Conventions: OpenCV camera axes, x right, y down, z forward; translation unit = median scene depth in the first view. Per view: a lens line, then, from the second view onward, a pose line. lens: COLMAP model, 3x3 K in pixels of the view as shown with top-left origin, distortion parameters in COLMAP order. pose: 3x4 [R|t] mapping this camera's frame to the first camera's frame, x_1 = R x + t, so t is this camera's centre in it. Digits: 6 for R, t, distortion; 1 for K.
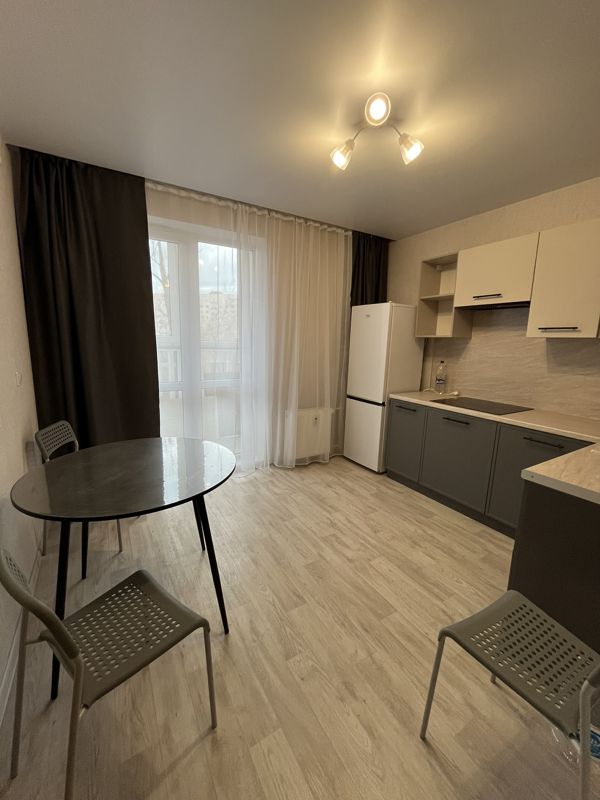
lens RADIAL K [[322.9, 0, 300.0], [0, 322.9, 400.0], [0, 0, 1]] dist [0.000139, -0.000031]
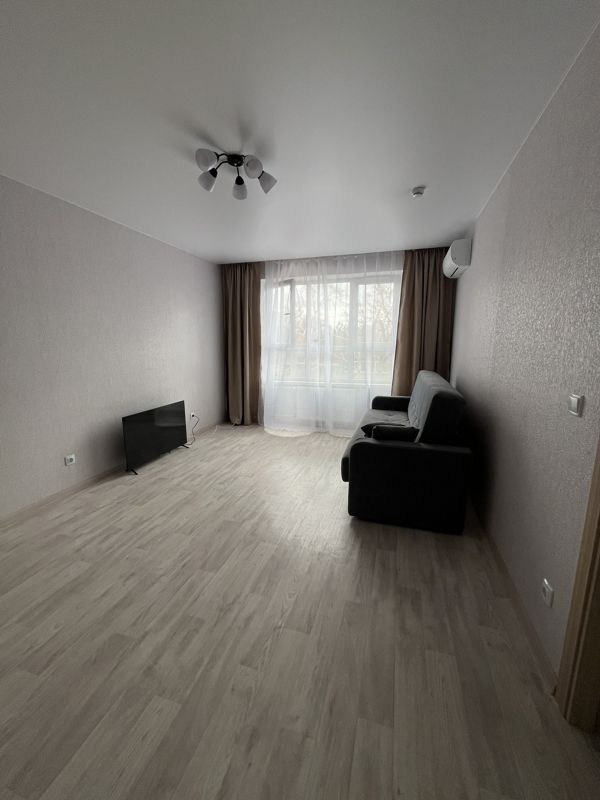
lens RADIAL K [[322.9, 0, 300.0], [0, 322.9, 400.0], [0, 0, 1]] dist [0.000139, -0.000031]
pose [[0.671309, 0.114012, -0.732356, 0.782443], [-0.116671, 0.992034, 0.047492, -0.068594], [0.731937, 0.053563, 0.679264, 0.461687]]
